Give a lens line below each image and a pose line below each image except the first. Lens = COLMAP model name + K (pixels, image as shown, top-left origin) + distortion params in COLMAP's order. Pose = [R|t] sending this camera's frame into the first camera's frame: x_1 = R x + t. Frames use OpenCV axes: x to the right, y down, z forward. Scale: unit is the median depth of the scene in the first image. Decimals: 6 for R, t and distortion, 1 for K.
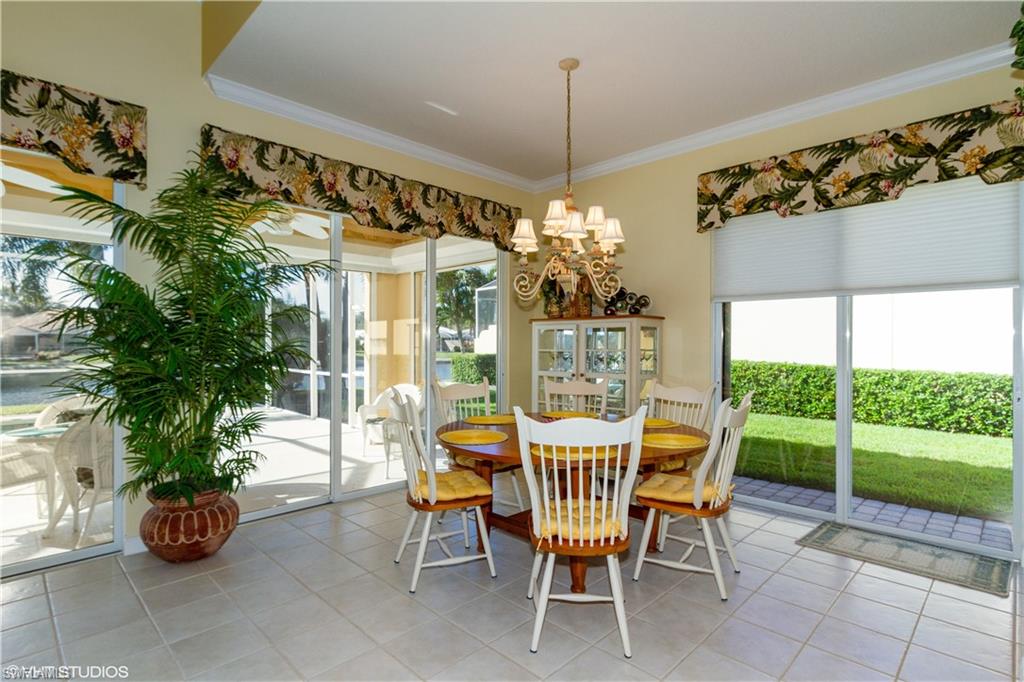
lens RADIAL K [[508.8, 0, 511.2], [0, 508.8, 344.7], [0, 0, 1]] dist [-0.001990, -0.002126]
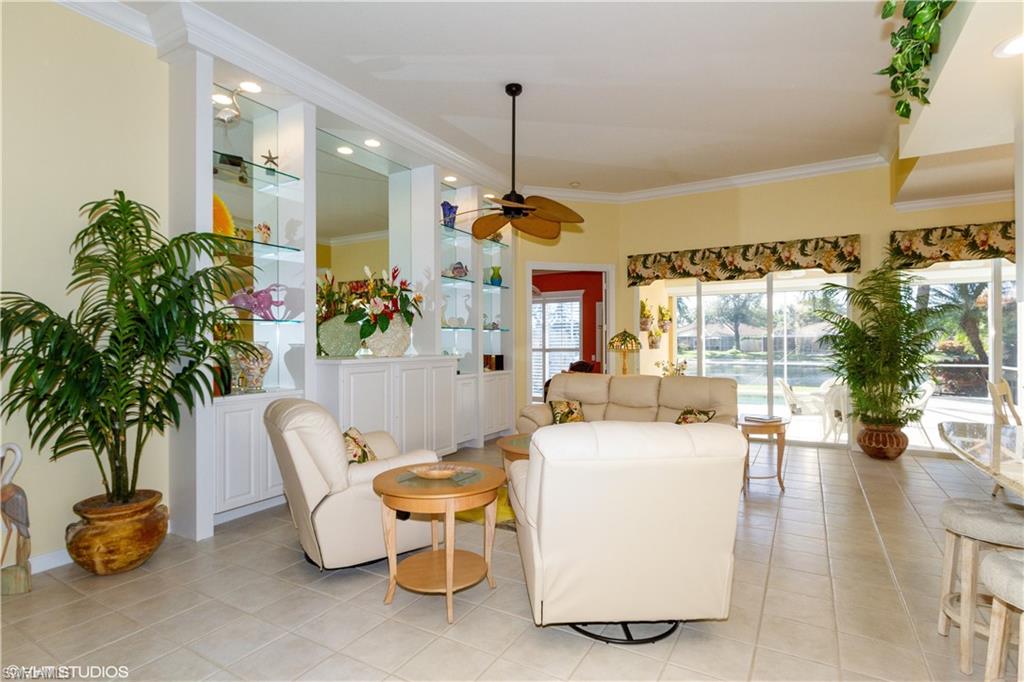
lens RADIAL K [[508.8, 0, 511.2], [0, 508.8, 344.7], [0, 0, 1]] dist [-0.001990, -0.002126]
pose [[0.245787, 0.000408, -0.969324, 0.839473], [0.002522, 0.999996, 0.001060, -0.022990], [0.969320, -0.002705, 0.245785, -0.791660]]
